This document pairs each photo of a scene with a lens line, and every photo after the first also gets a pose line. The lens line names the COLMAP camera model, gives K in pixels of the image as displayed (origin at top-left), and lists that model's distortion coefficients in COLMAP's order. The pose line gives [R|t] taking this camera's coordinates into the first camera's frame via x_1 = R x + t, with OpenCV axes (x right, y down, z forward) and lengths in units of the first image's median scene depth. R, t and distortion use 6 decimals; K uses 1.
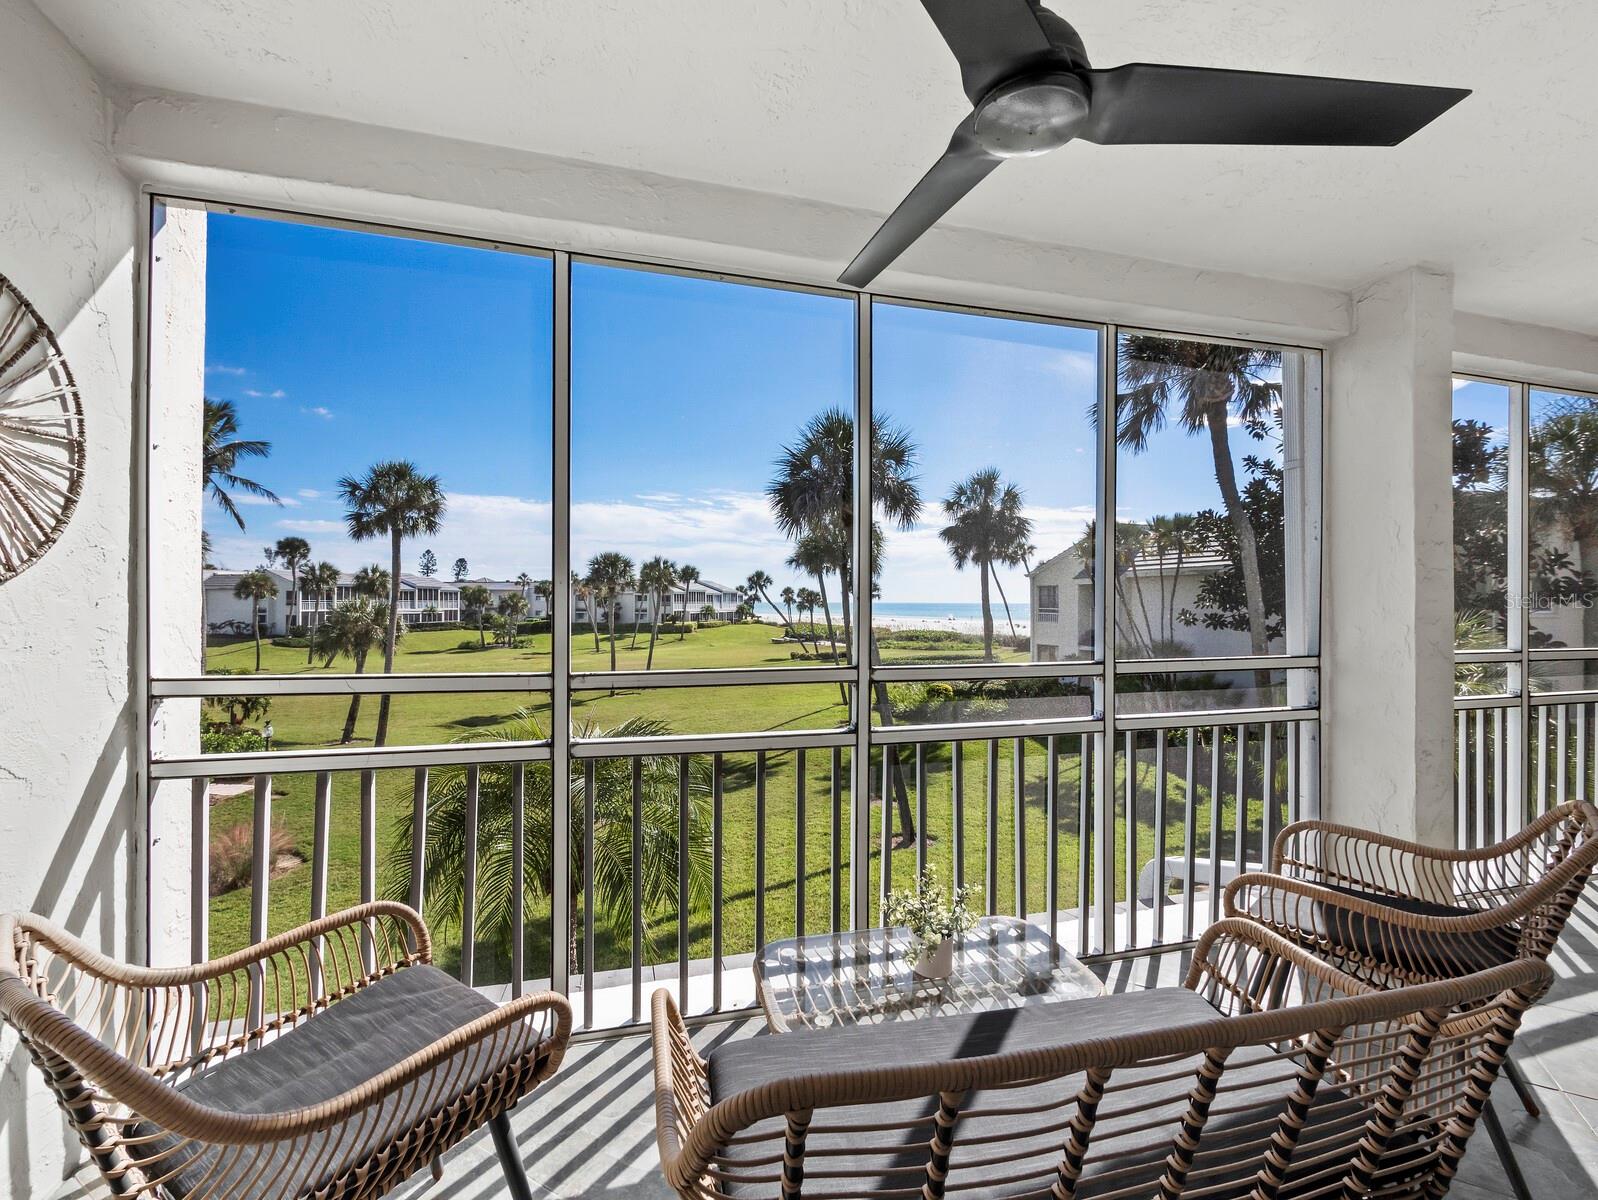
lens RADIAL K [[689.0, 0, 799.0], [0, 689.0, 600.0], [0, 0, 1]] dist [-0.000006, -0.000032]
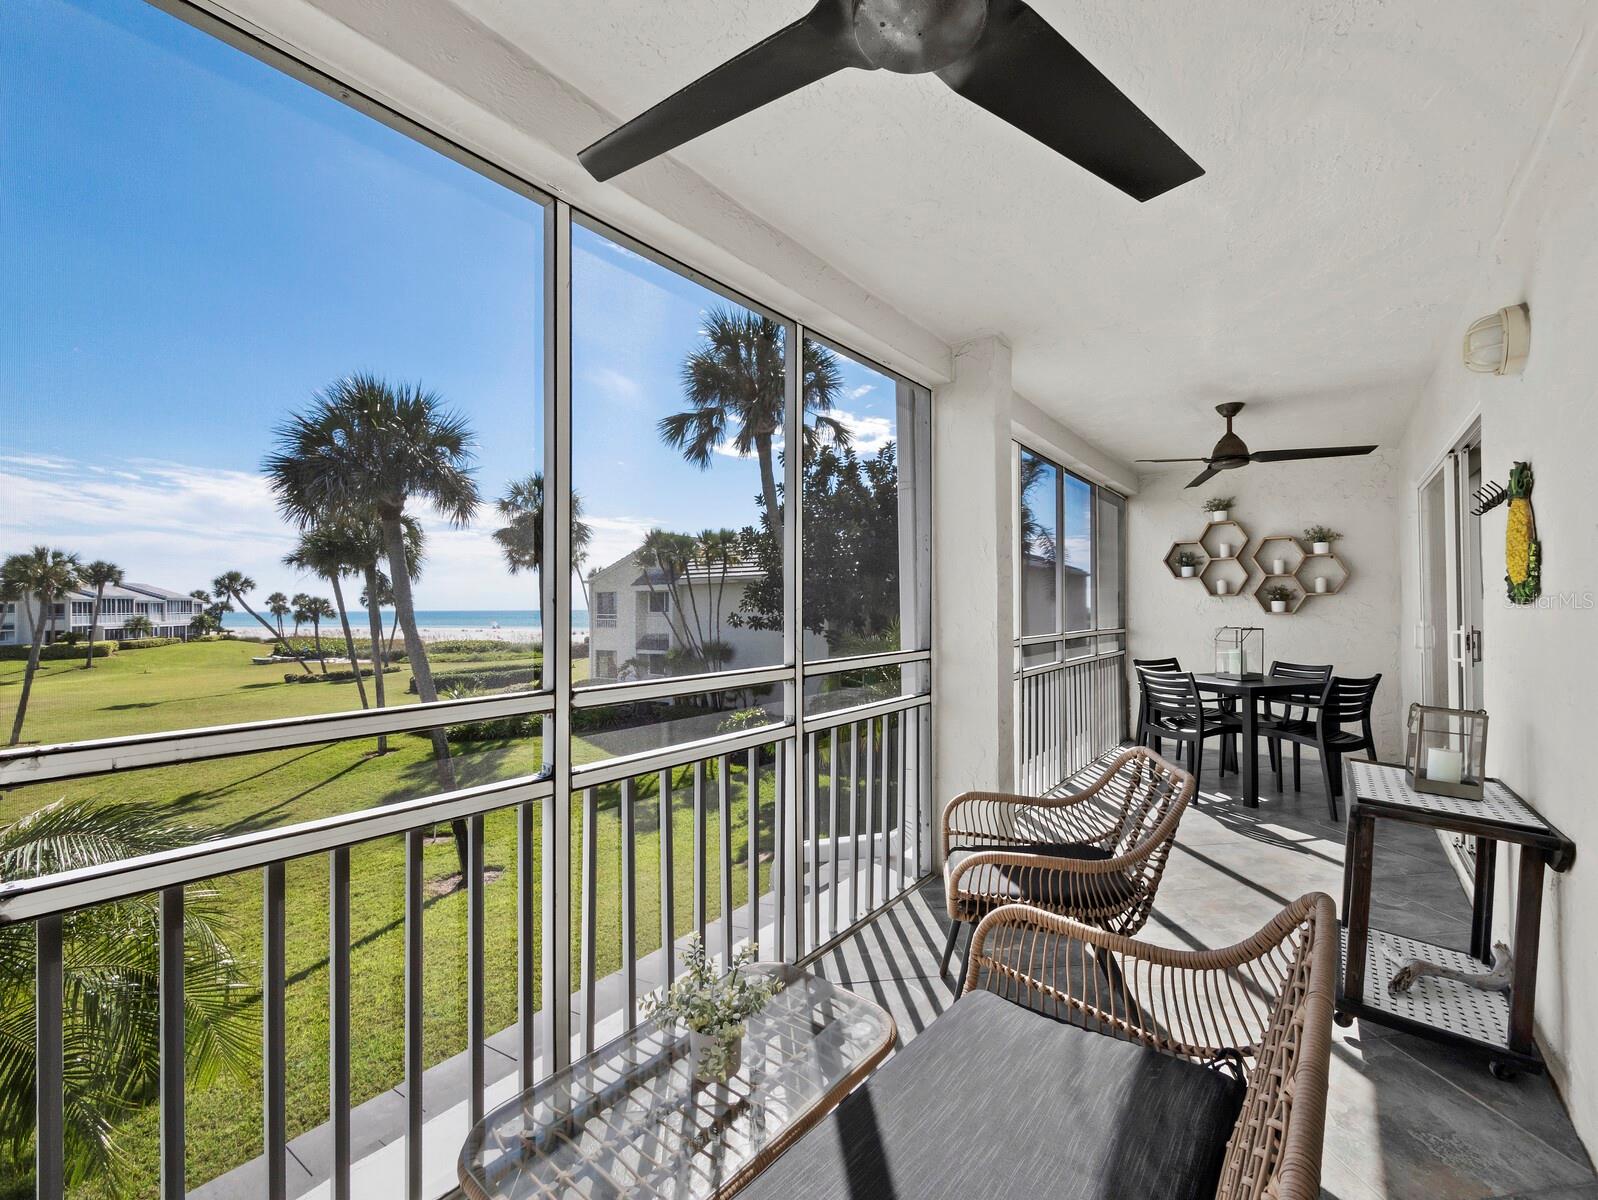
lens RADIAL K [[682.6, 0, 799.3], [0, 682.6, 609.7], [0, 0, 1]] dist [0.001416, 0.000337]
pose [[0.801285, -0.011151, 0.598179, -0.013329], [0.008271, 0.999937, 0.007561, 0.000153], [-0.598226, -0.001111, 0.801327, 0.018958]]
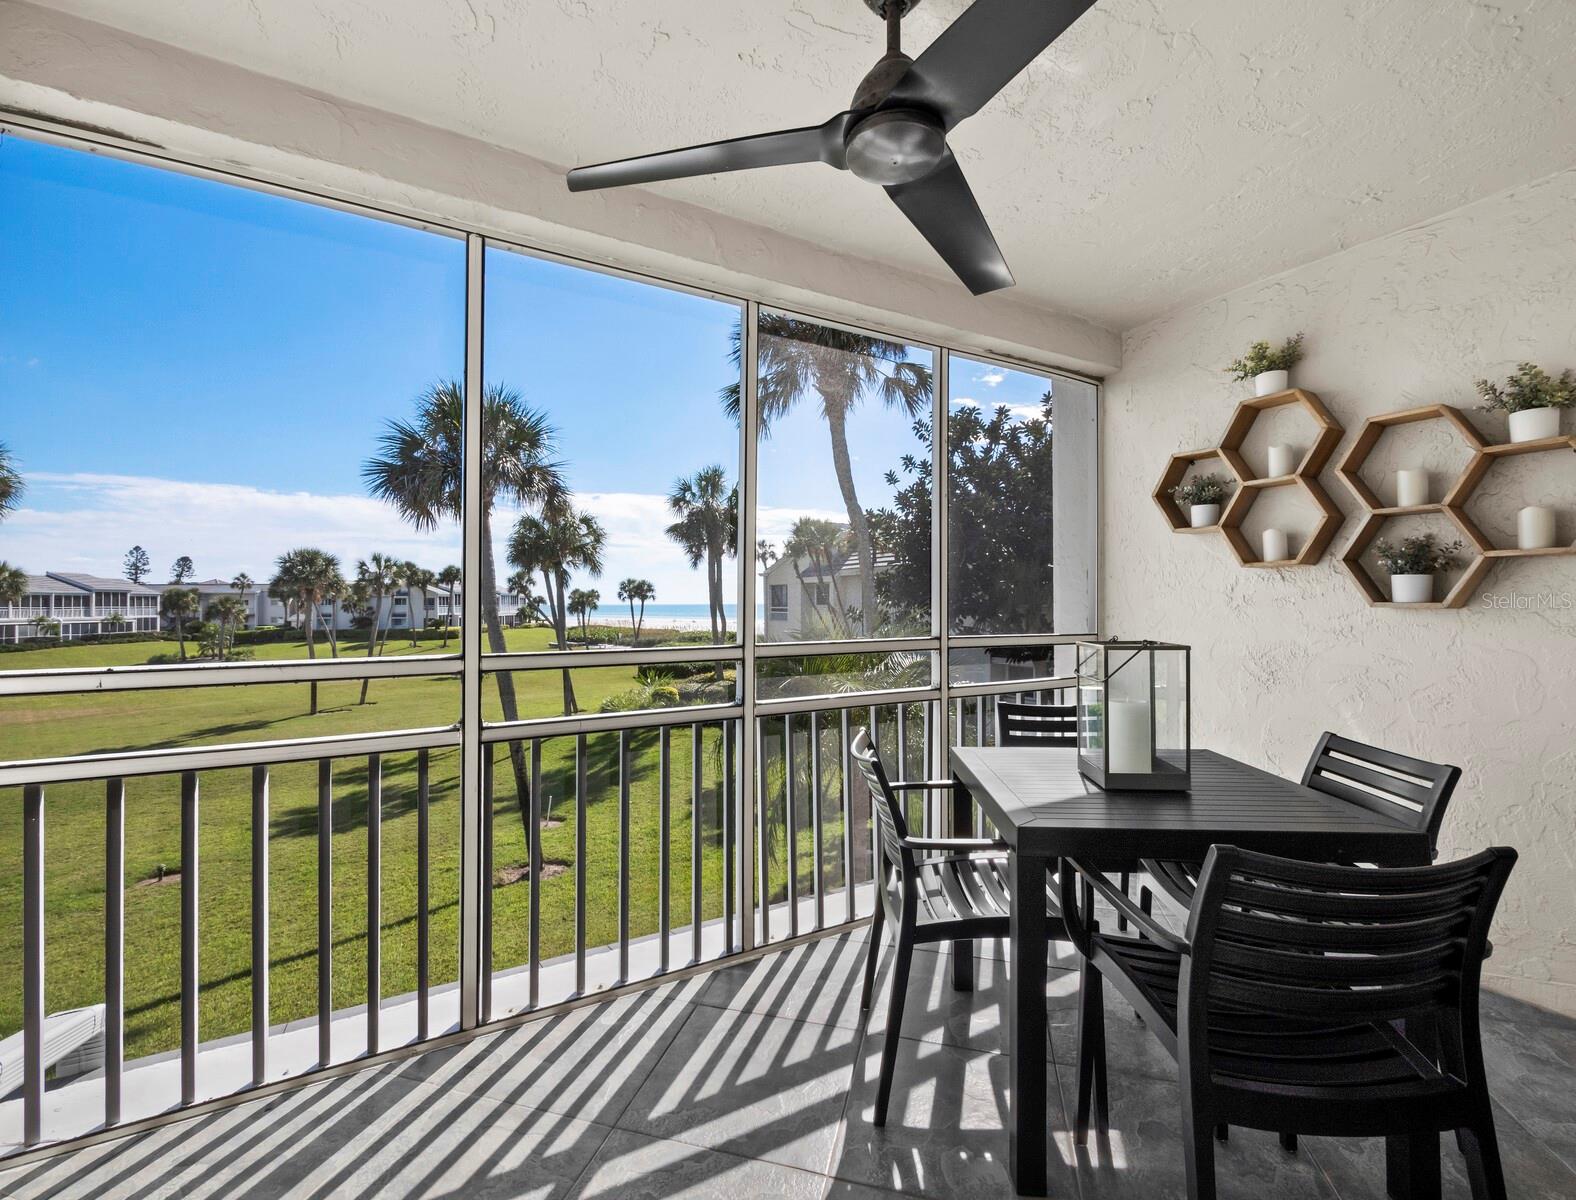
lens RADIAL K [[677.5, 0, 788.0], [0, 677.5, 600.0], [0, 0, 1]] dist [0.001402, 0.000220]
pose [[0.972061, -0.008426, 0.234576, 0.131057], [0.009027, 0.999958, -0.001486, 0.002738], [-0.234554, 0.003562, 0.972097, 0.035922]]
